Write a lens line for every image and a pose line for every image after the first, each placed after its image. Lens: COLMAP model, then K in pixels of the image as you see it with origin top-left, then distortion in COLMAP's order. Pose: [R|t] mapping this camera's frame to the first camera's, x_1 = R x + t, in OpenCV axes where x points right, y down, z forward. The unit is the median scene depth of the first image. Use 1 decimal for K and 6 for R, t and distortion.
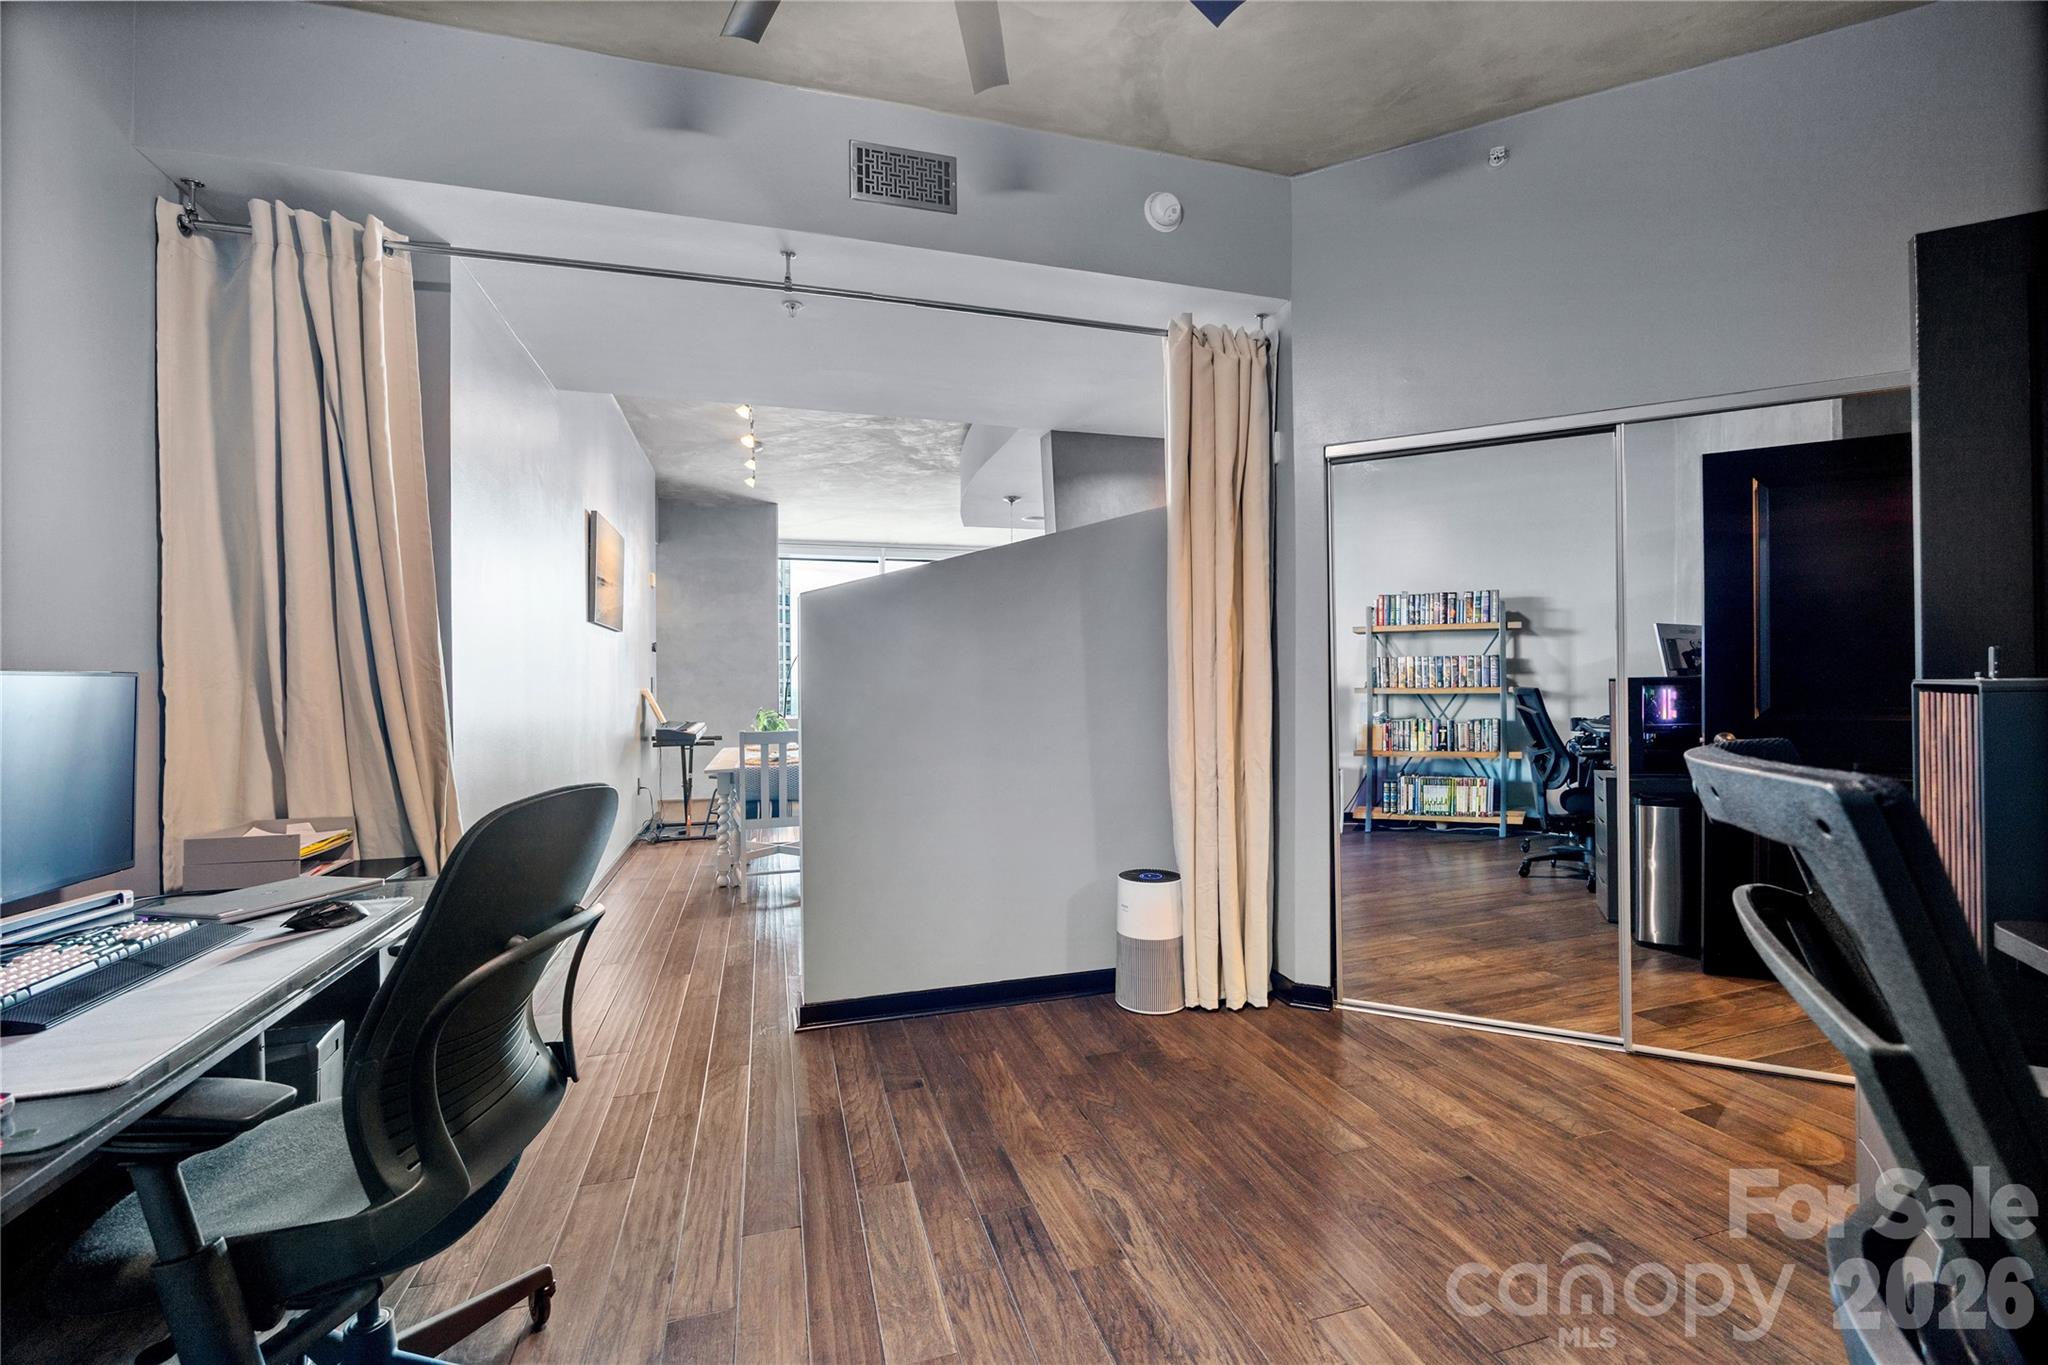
lens RADIAL K [[853.7, 0, 1021.8], [0, 853.7, 691.6], [0, 0, 1]] dist [-0.017118, 0.000797]
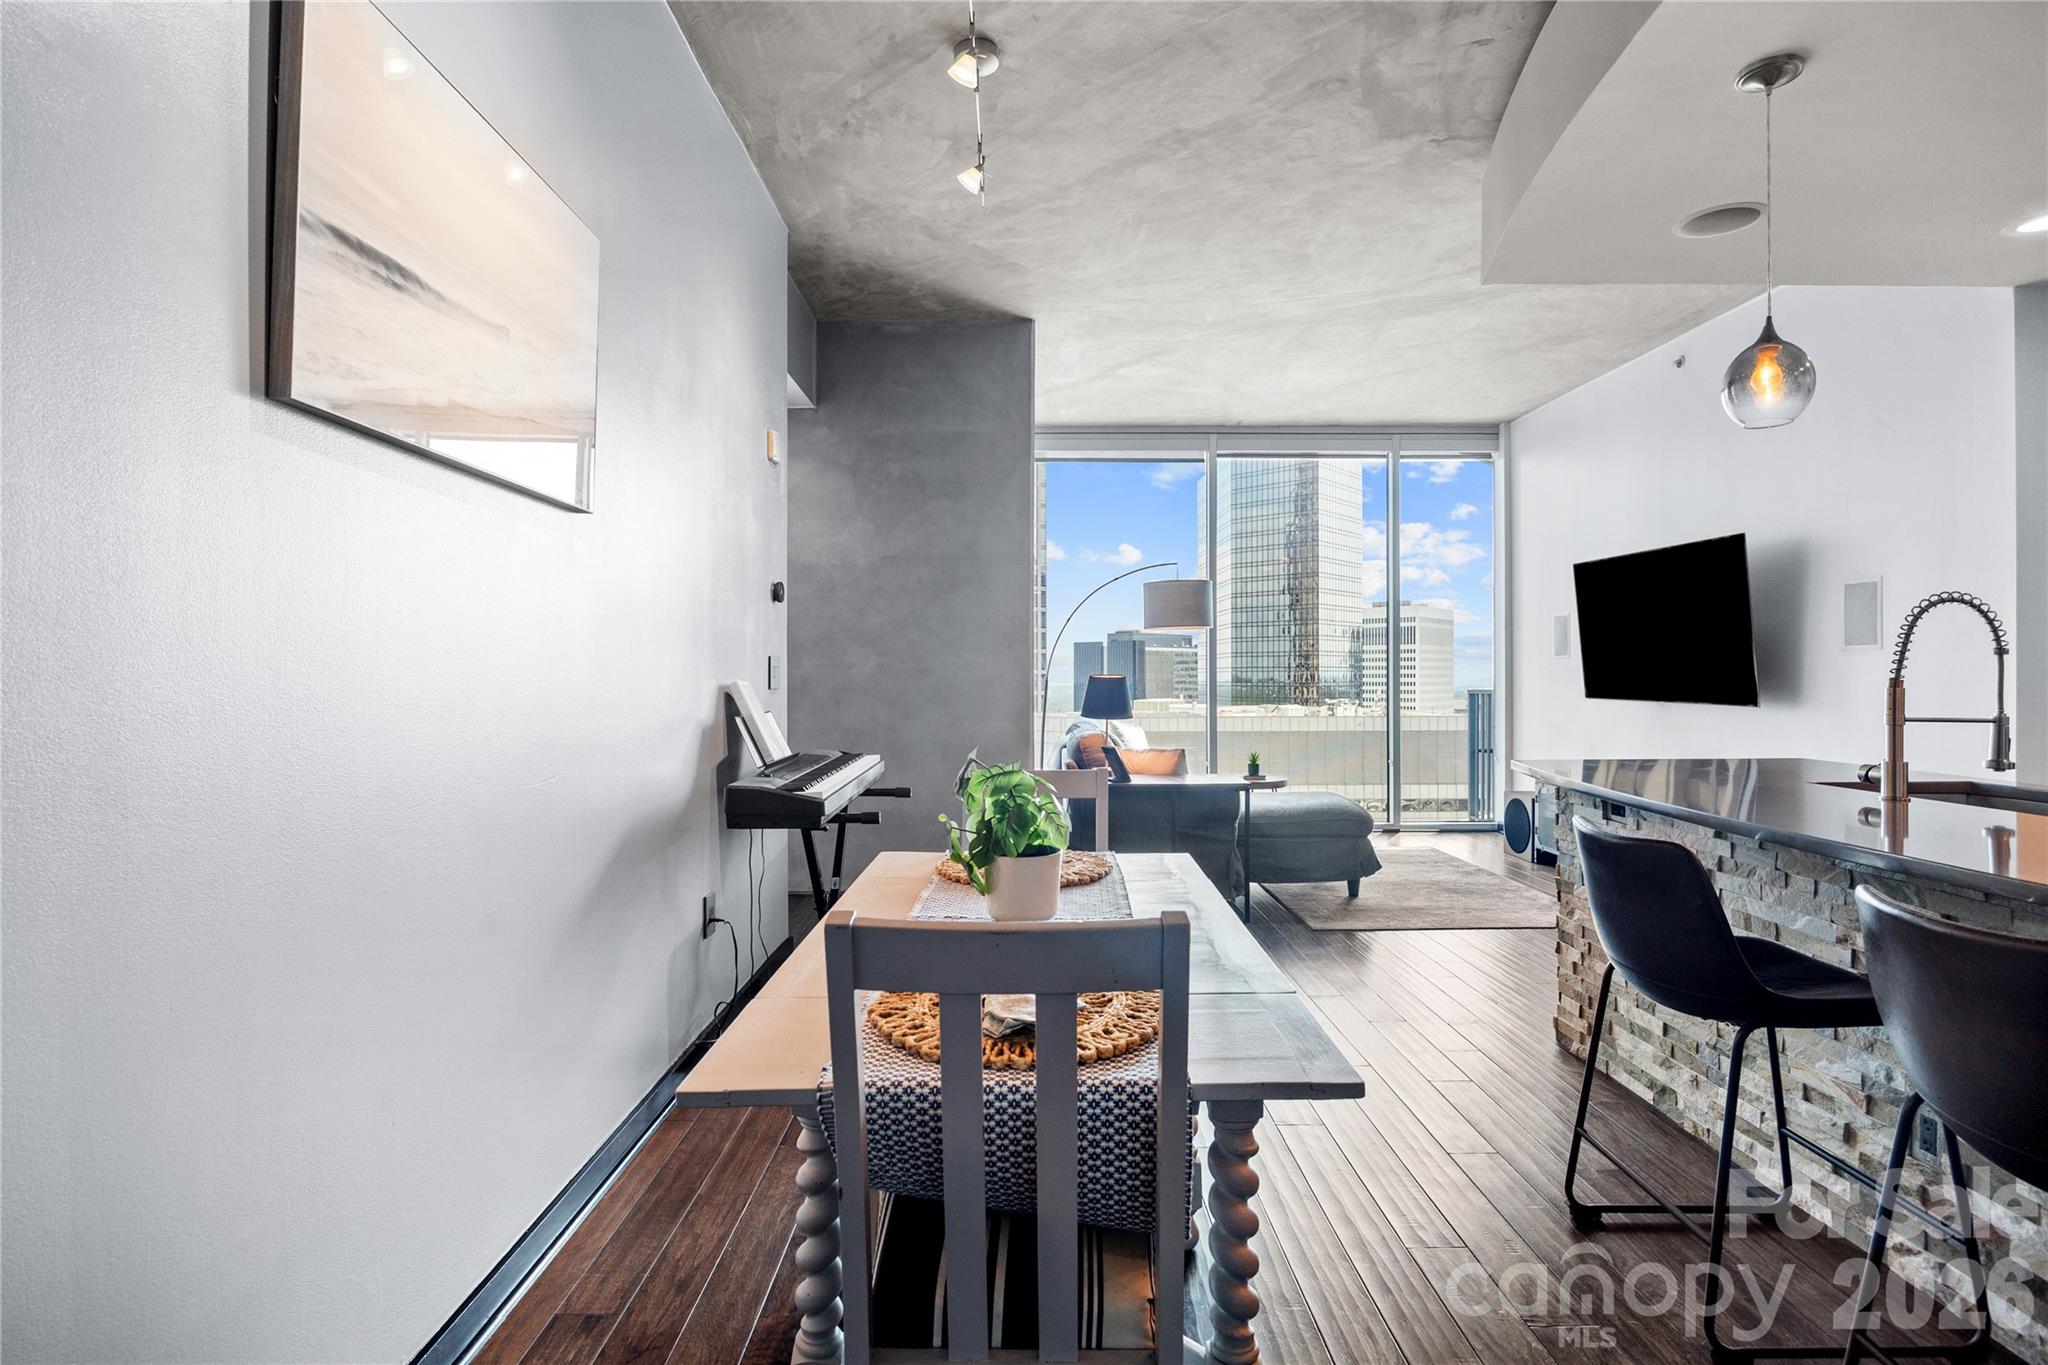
lens RADIAL K [[996.3, 0, 1017.4], [0, 996.3, 679.1], [0, 0, 1]] dist [-0.011216, 0.000276]
pose [[0.957753, 0.006218, -0.287526, -0.161984], [-0.007635, 0.999964, -0.003807, -0.003871], [0.287492, 0.005842, 0.957765, 0.563614]]
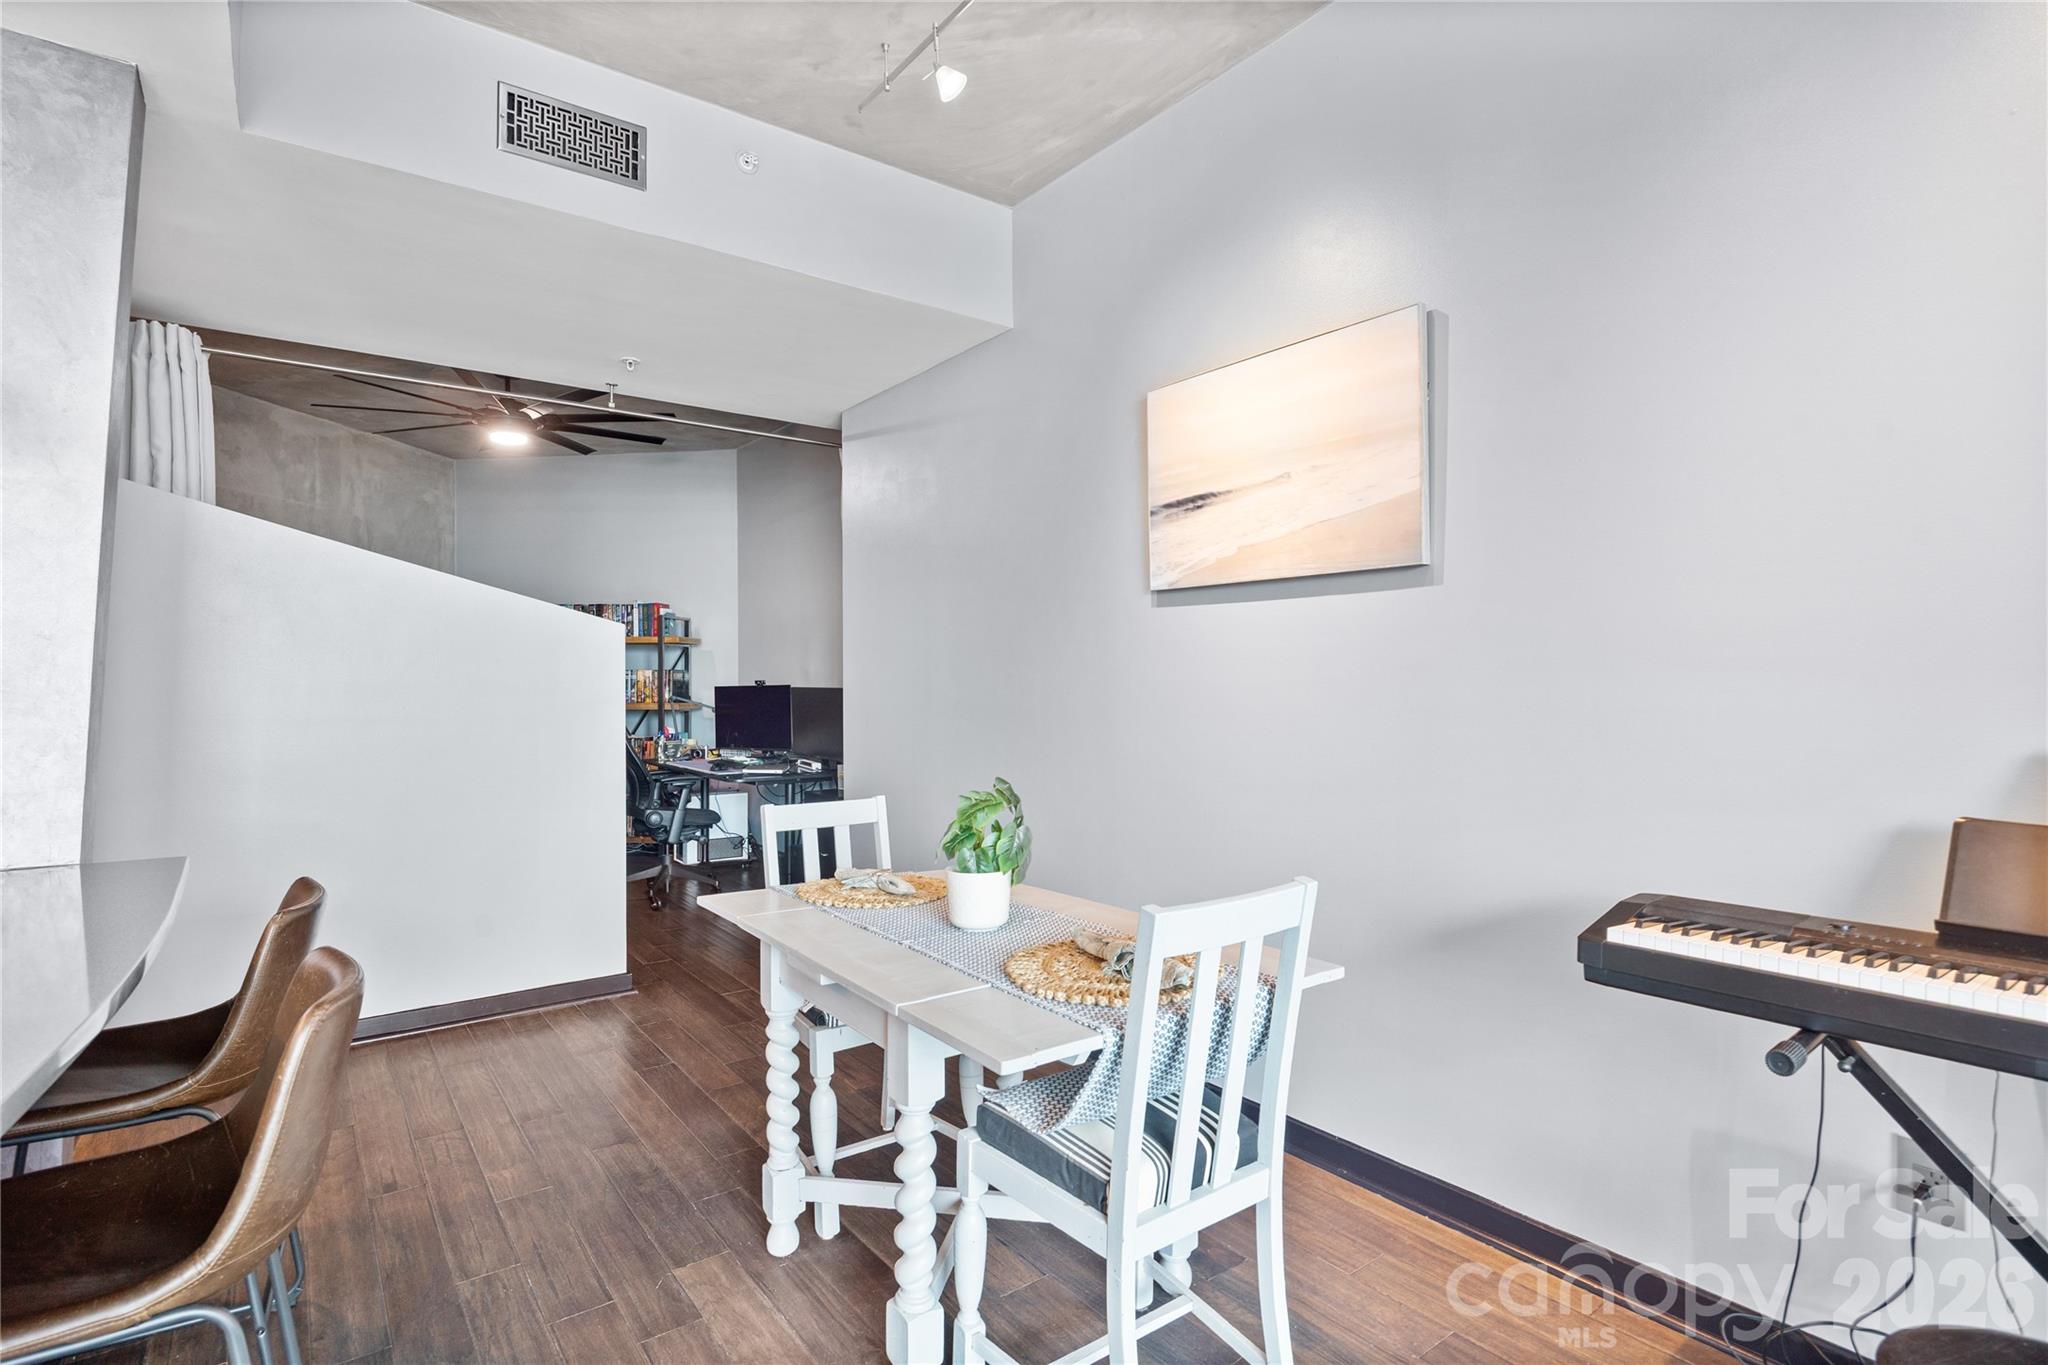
lens RADIAL K [[996.3, 0, 1017.4], [0, 996.3, 679.1], [0, 0, 1]] dist [-0.011216, 0.000276]
pose [[-0.939714, 0.008320, -0.341860, -0.139572], [0.005102, 0.999934, 0.010312, -0.023526], [0.341923, 0.007946, -0.939694, 1.126255]]
